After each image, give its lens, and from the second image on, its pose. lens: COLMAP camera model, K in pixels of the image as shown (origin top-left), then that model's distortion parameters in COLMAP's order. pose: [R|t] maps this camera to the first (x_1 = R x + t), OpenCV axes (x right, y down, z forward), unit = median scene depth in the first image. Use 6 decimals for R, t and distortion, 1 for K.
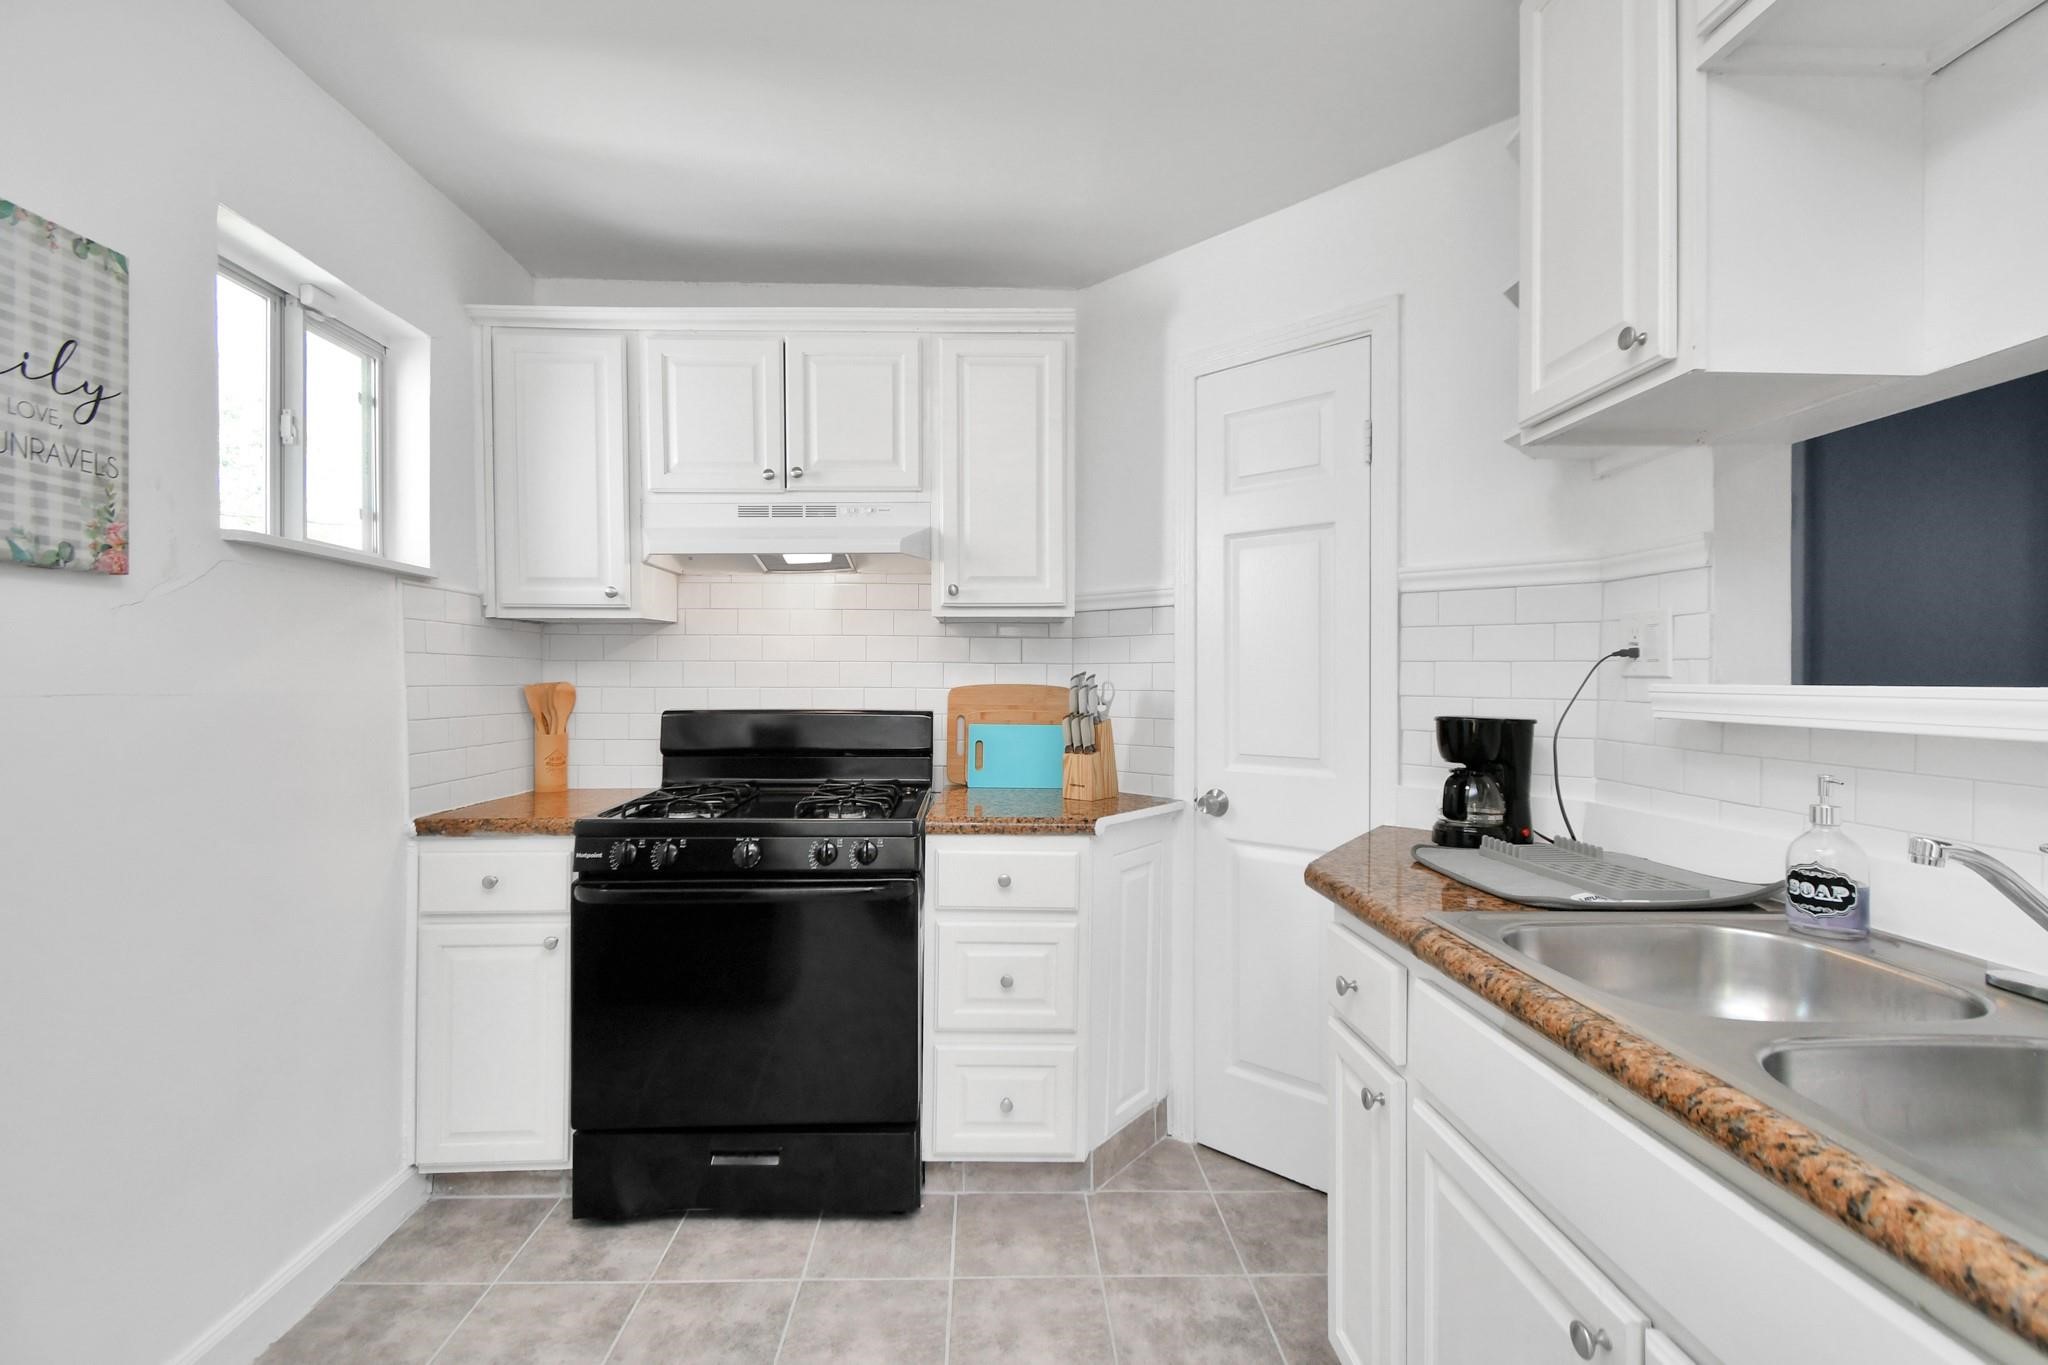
lens RADIAL K [[937.4, 0, 1024.0], [0, 937.4, 682.5], [0, 0, 1]] dist [0.004464, -0.001079]
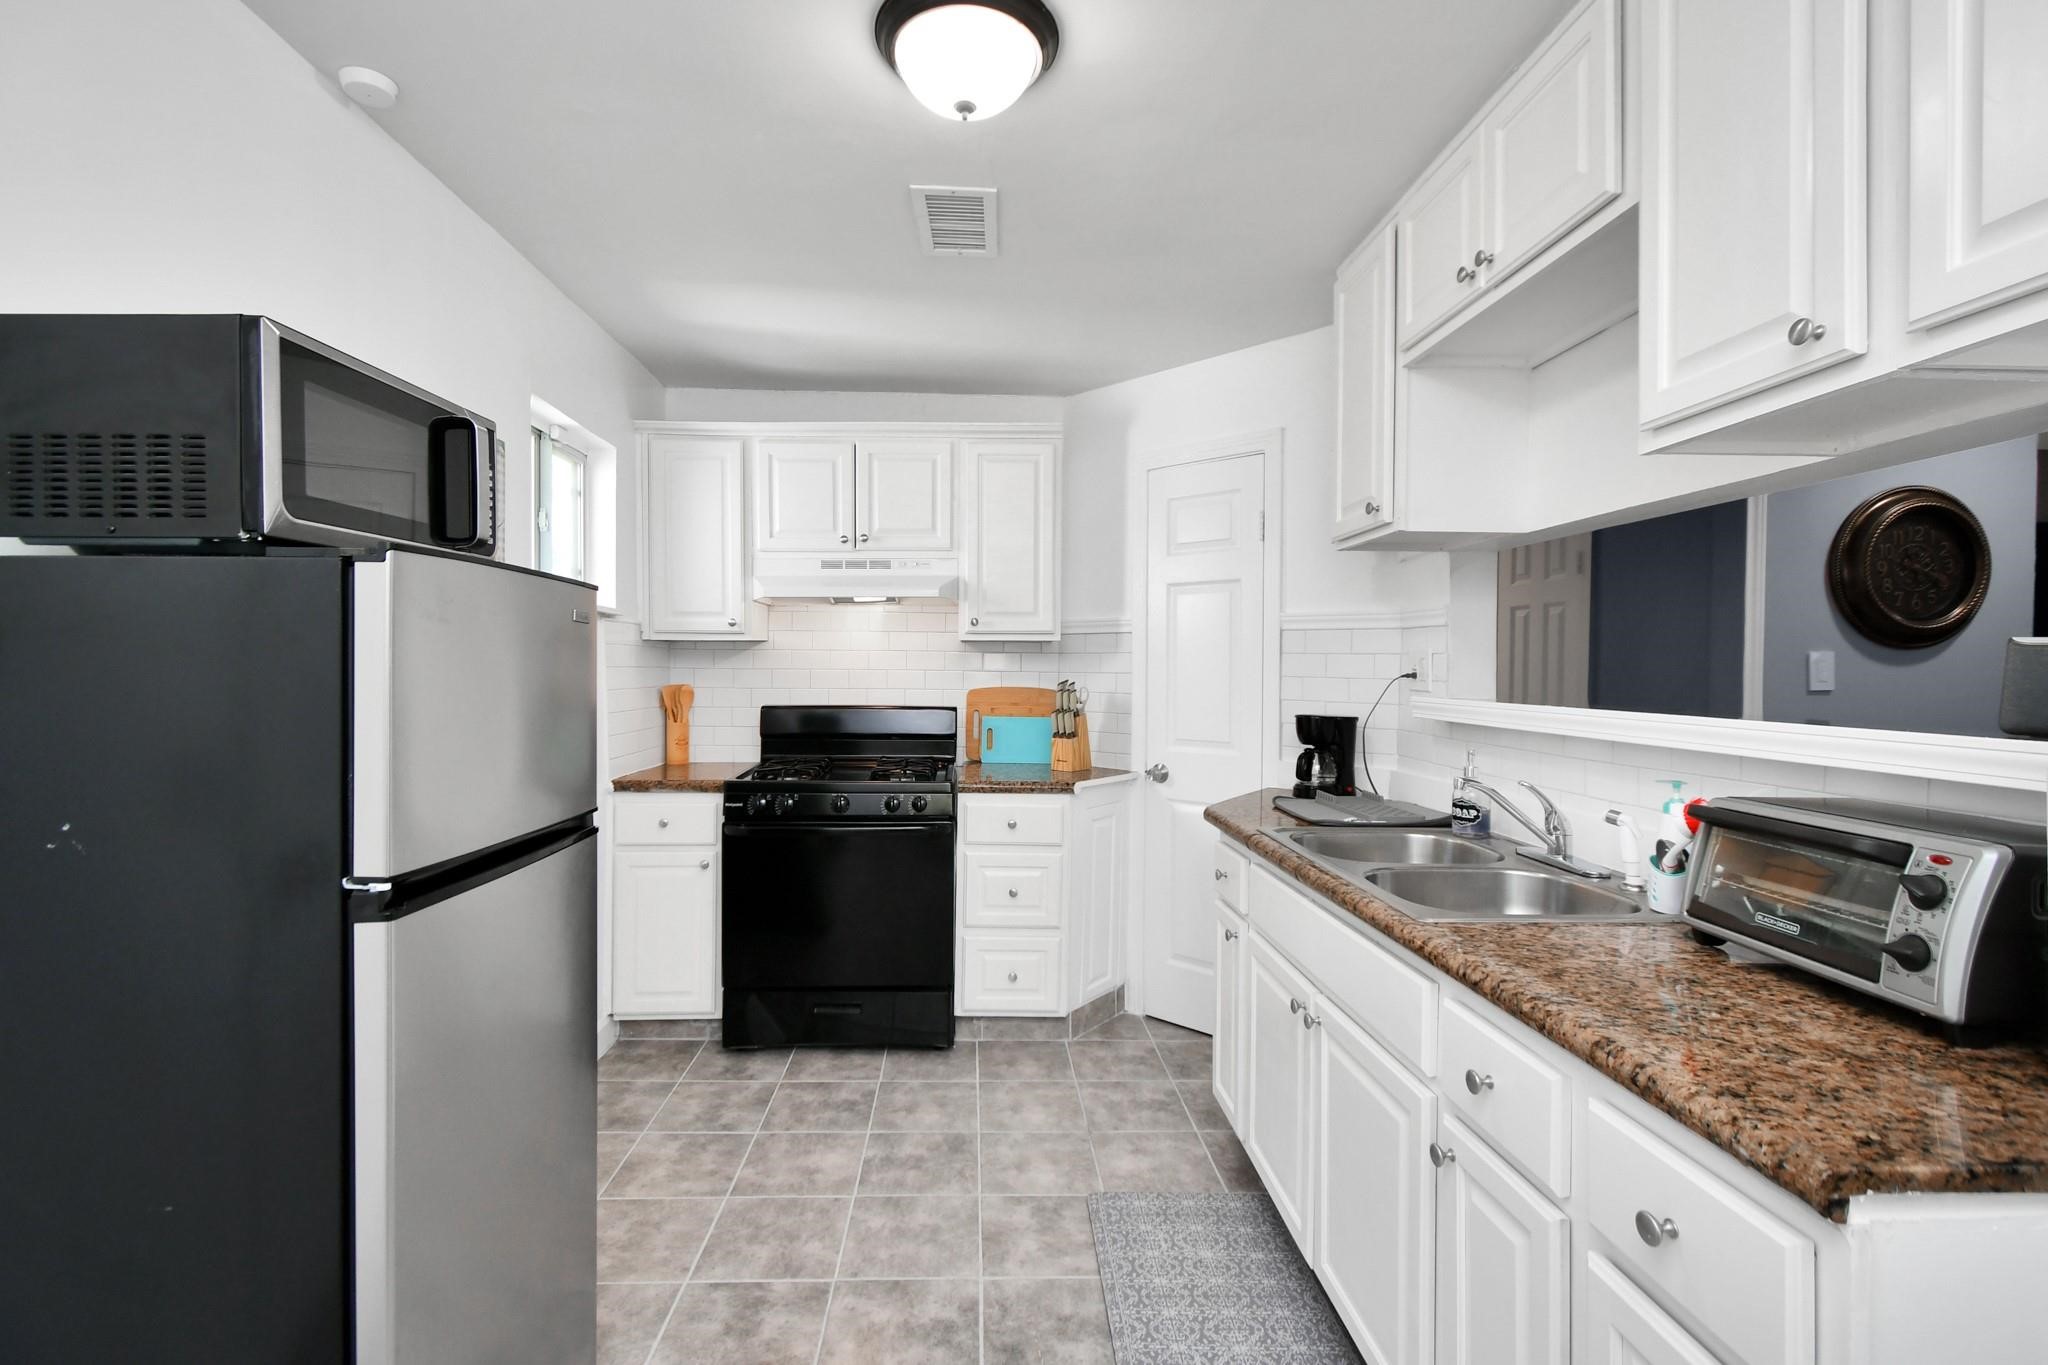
lens RADIAL K [[900.9, 0, 1015.1], [0, 900.9, 678.8], [0, 0, 1]] dist [0.000608, -0.000679]
pose [[0.999963, 0.005080, 0.006989, -0.026745], [-0.005132, 0.999959, 0.007422, -0.026433], [-0.006951, -0.007457, 0.999948, -0.403989]]
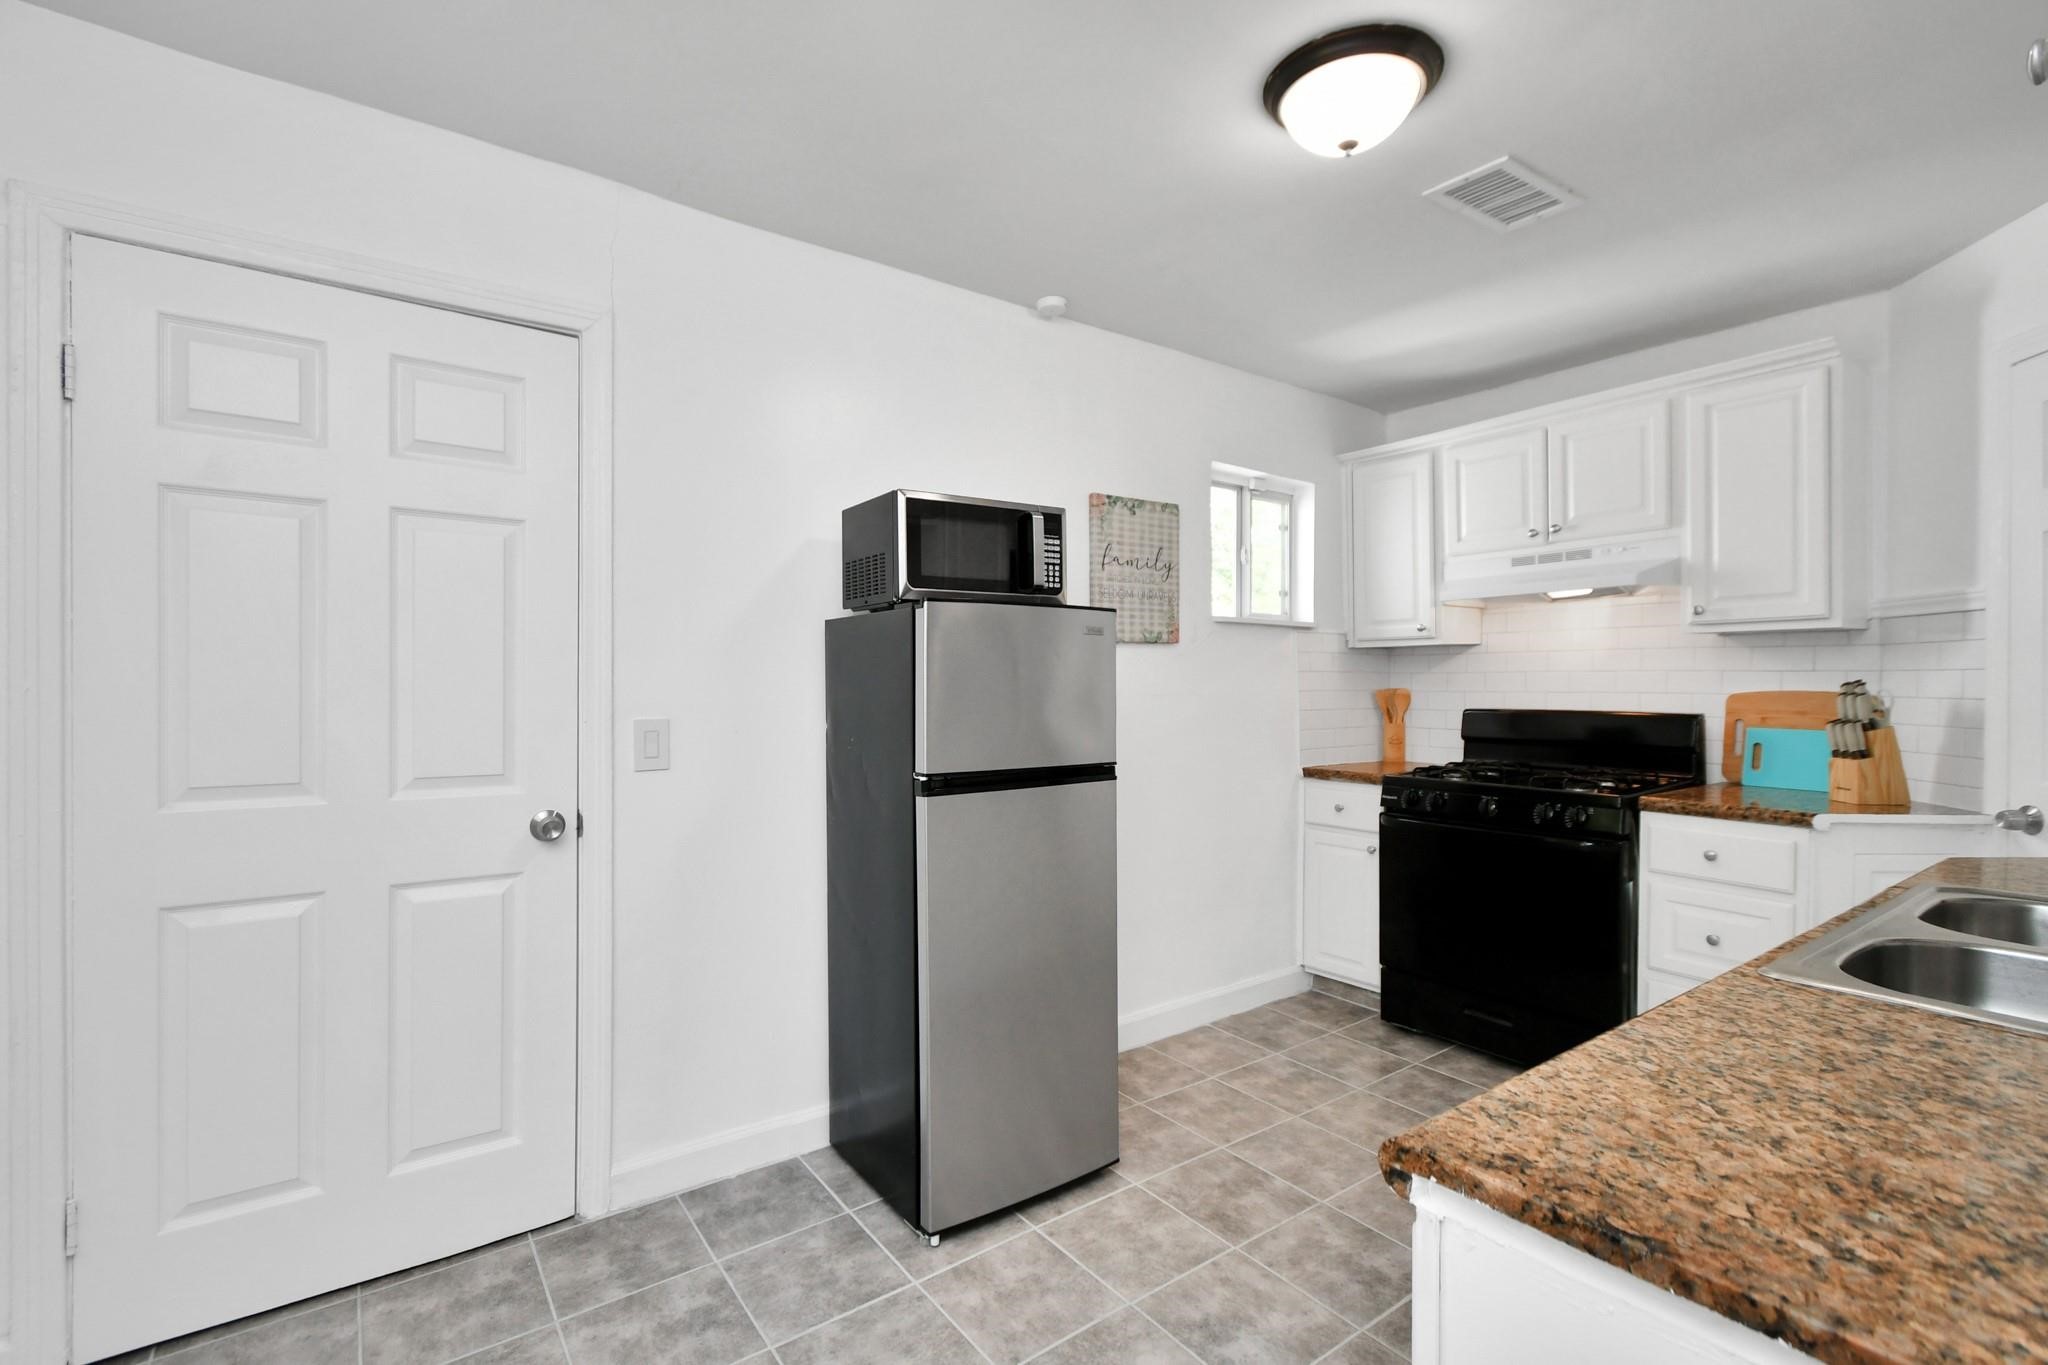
lens RADIAL K [[897.4, 0, 1024.3], [0, 897.4, 698.6], [0, 0, 1]] dist [-0.001736, -0.001322]
pose [[0.575200, 0.011544, -0.817932, 0.403403], [0.001038, 0.999889, 0.014842, -0.007178], [0.818012, -0.009386, 0.575124, -0.368101]]
